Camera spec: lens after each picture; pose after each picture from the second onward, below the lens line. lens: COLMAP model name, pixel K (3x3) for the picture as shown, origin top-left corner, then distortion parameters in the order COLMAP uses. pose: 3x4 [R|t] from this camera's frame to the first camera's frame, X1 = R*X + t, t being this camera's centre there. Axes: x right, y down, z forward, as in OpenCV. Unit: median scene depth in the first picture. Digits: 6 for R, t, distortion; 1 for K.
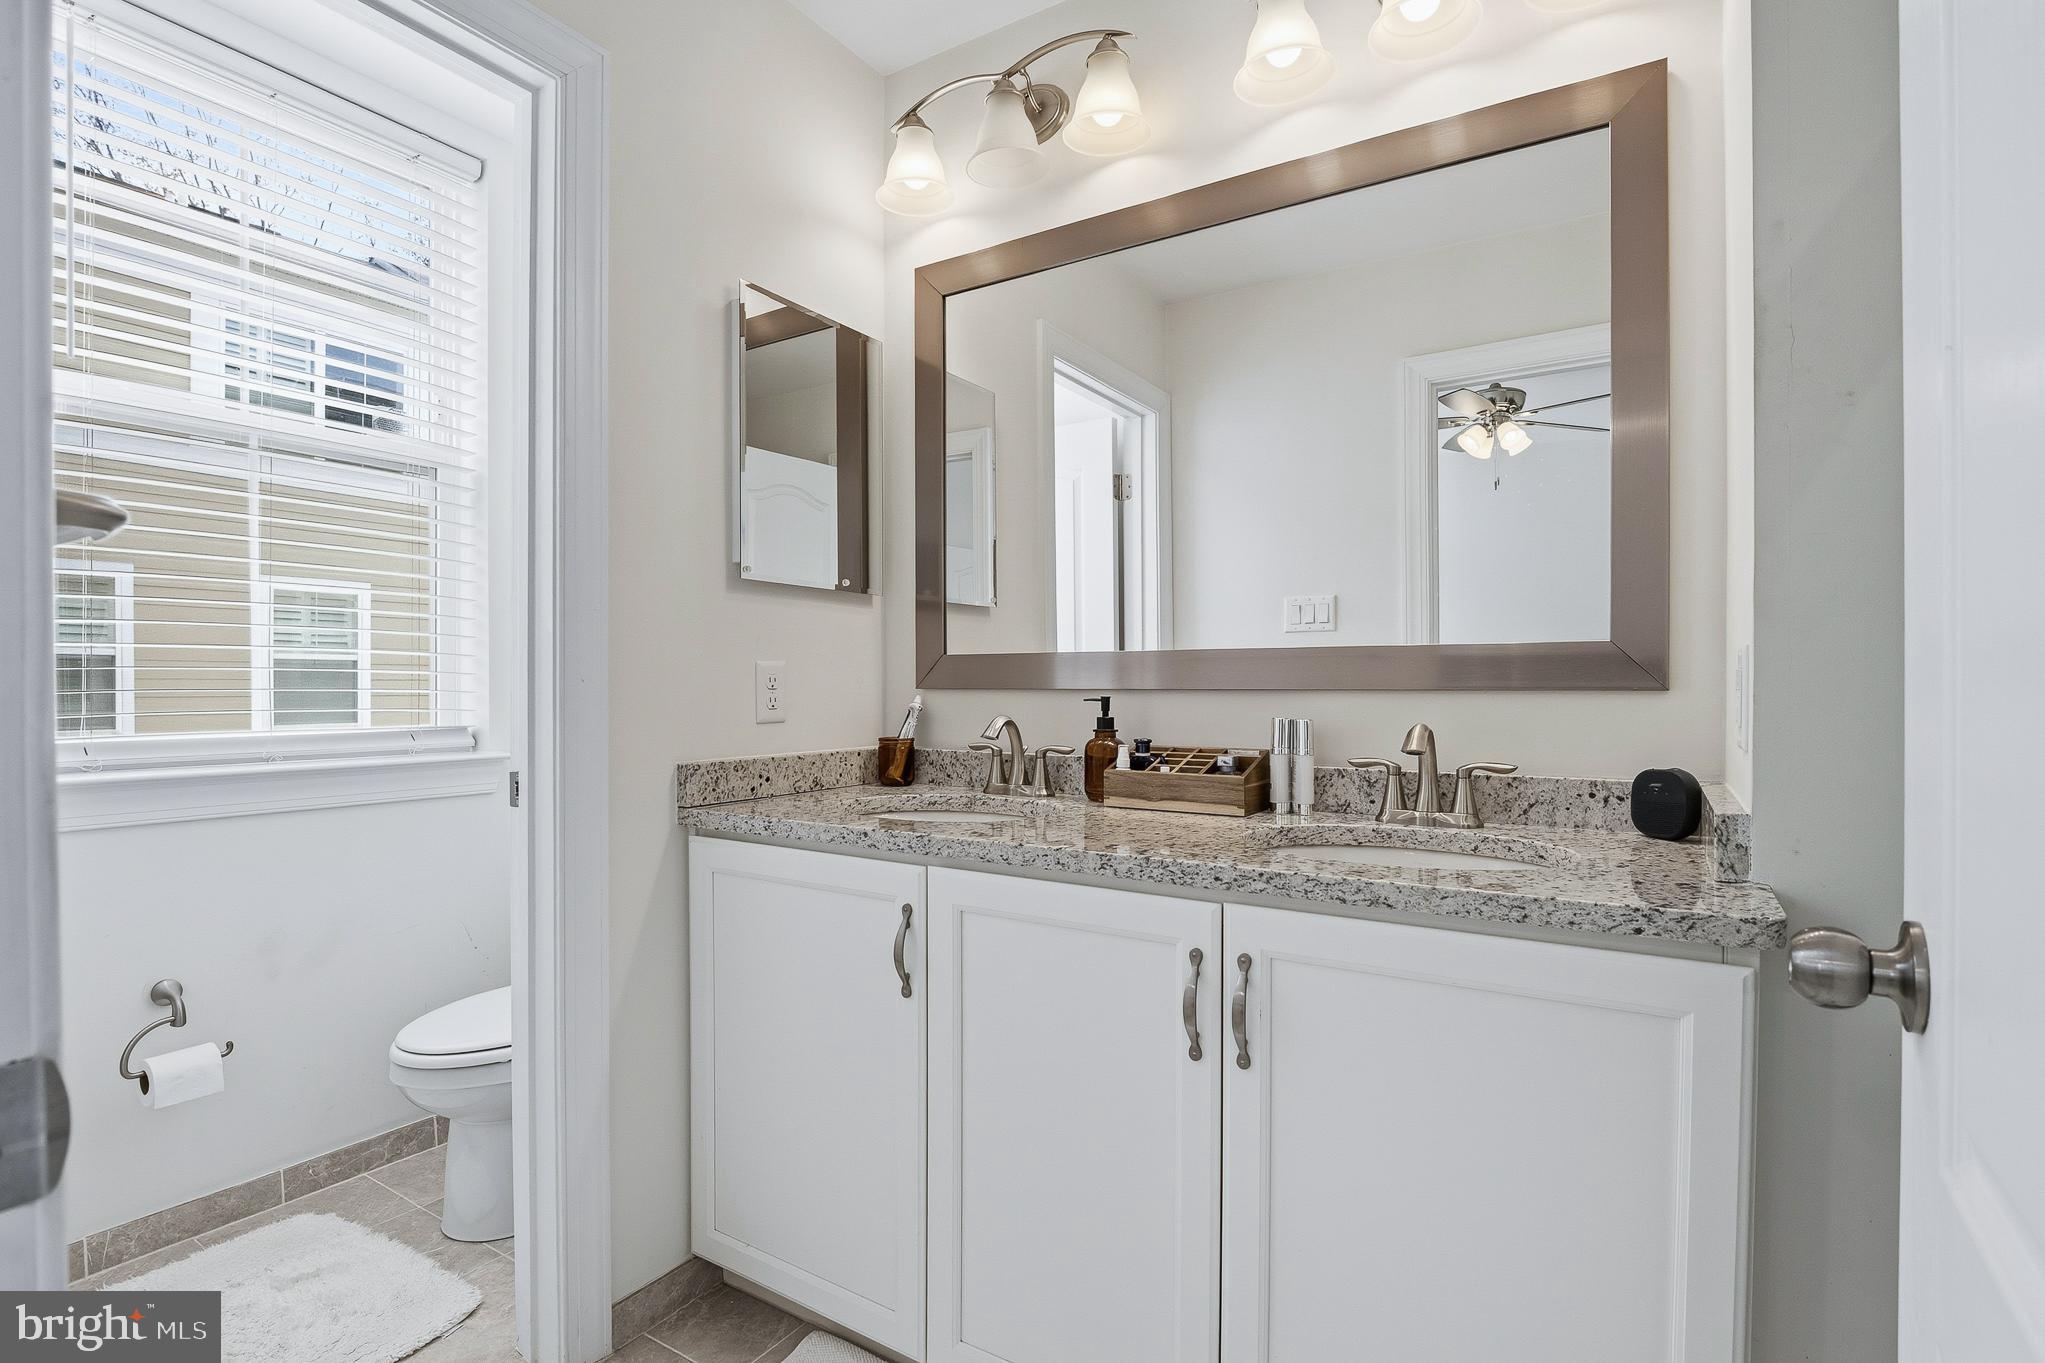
lens RADIAL K [[965.7, 0, 1023.8], [0, 965.7, 685.9], [0, 0, 1]] dist [-0.017695, -0.000612]
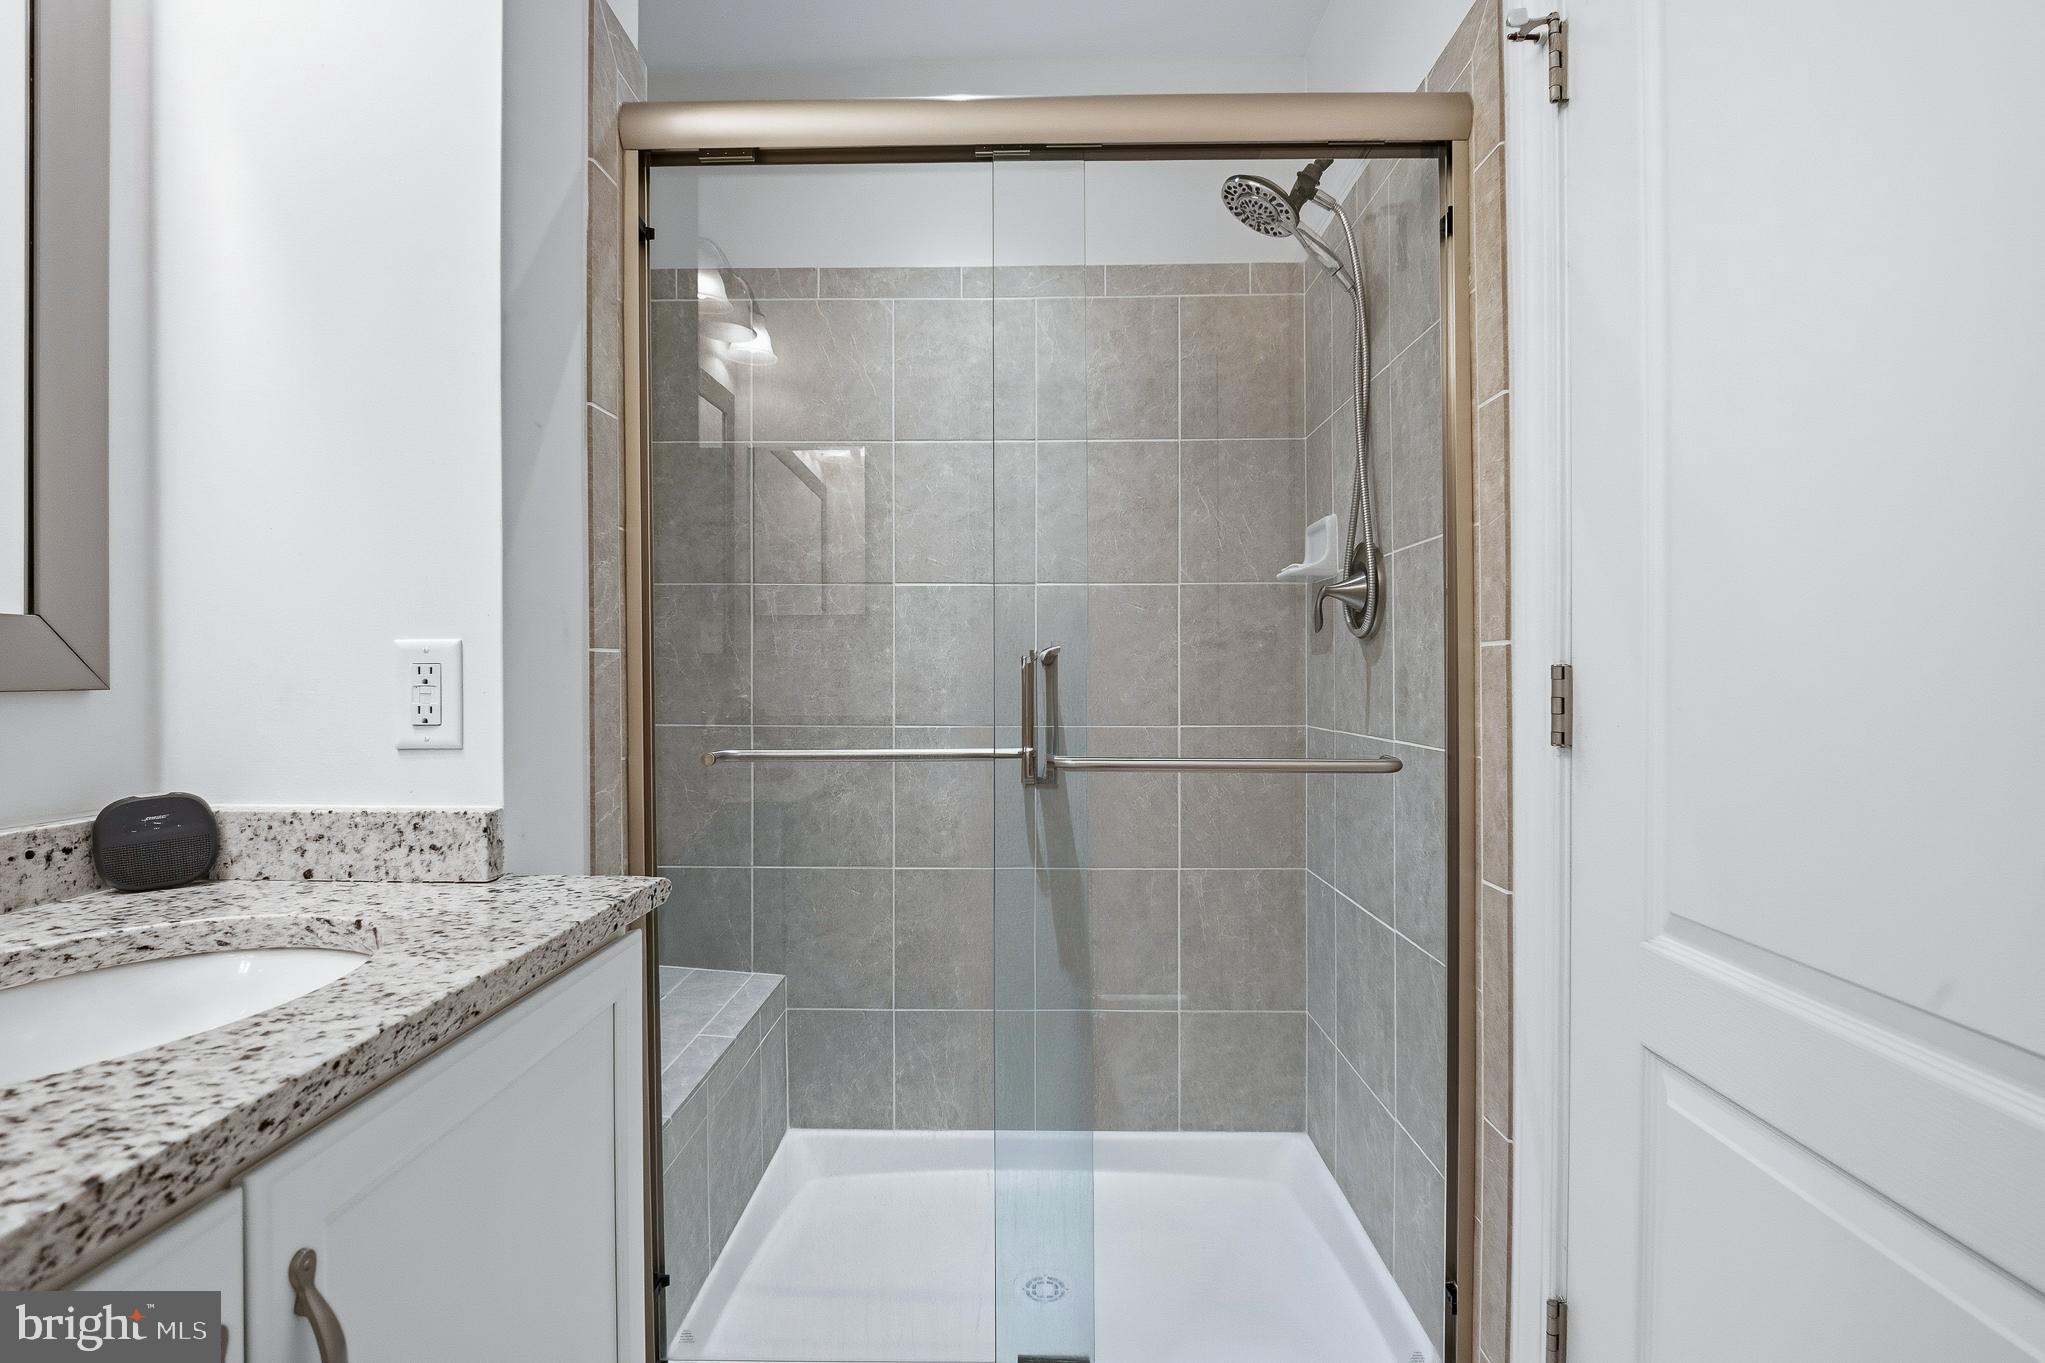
lens RADIAL K [[965.7, 0, 1013.8], [0, 965.7, 676.0], [0, 0, 1]] dist [-0.017695, -0.000612]
pose [[-0.508573, 0.000638, 0.861019, -0.247748], [0.002864, 0.999995, 0.000951, -0.003211], [-0.861014, 0.002950, -0.508572, 0.660201]]
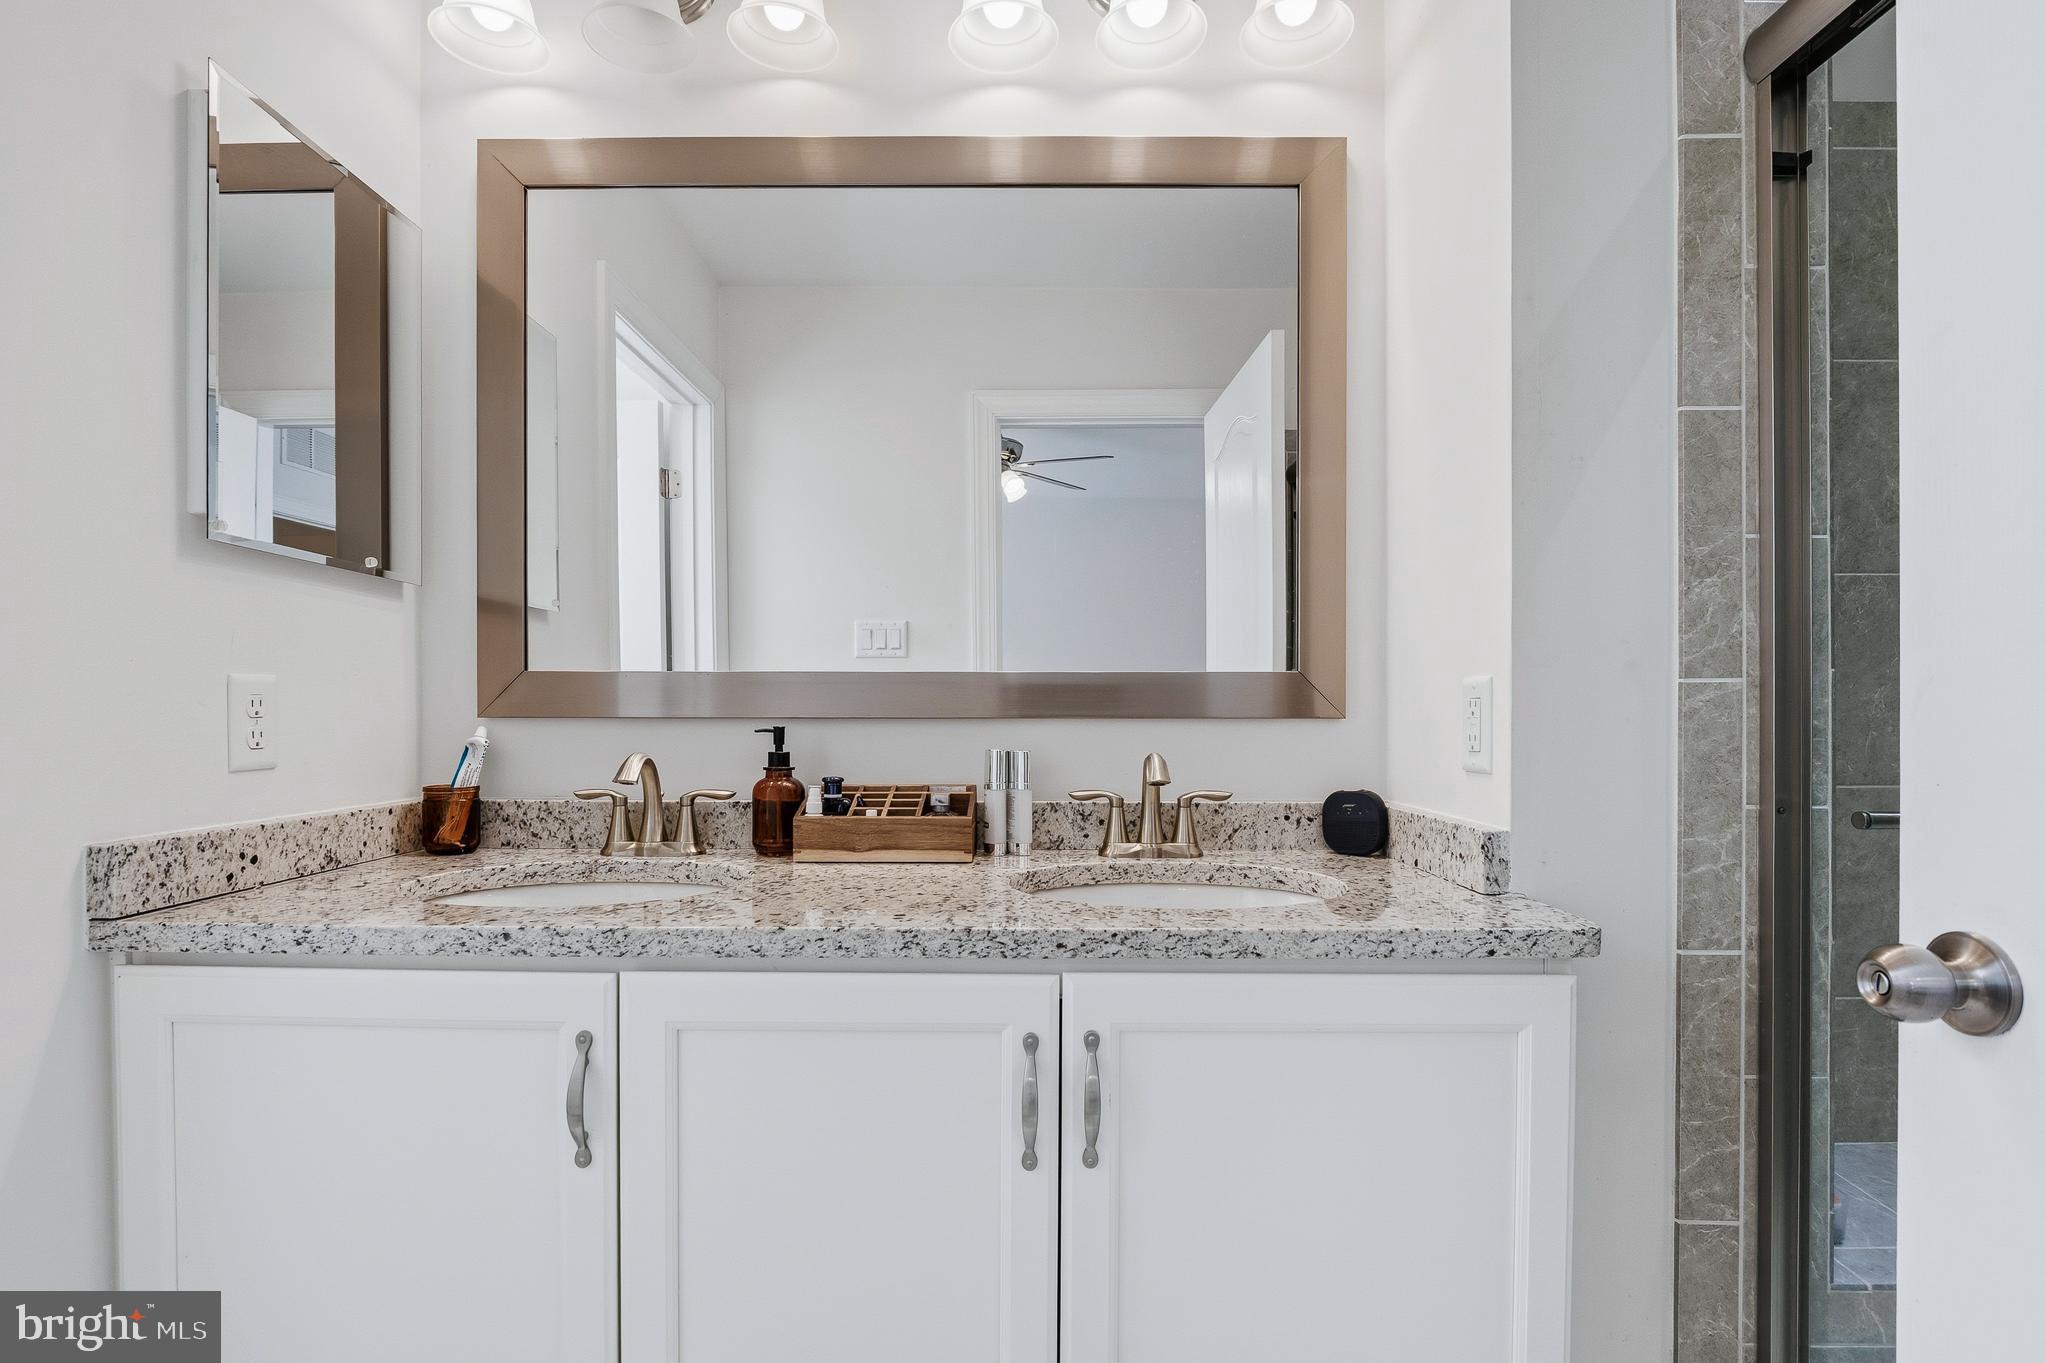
lens RADIAL K [[965.3, 0, 1009.6], [0, 965.3, 712.6], [0, 0, 1]] dist [-0.008574, -0.004040]
pose [[0.851671, 0.001660, 0.524074, -0.193968], [-0.000978, 0.999998, -0.001578, 0.000589], [-0.524076, 0.000831, 0.851671, 0.225172]]
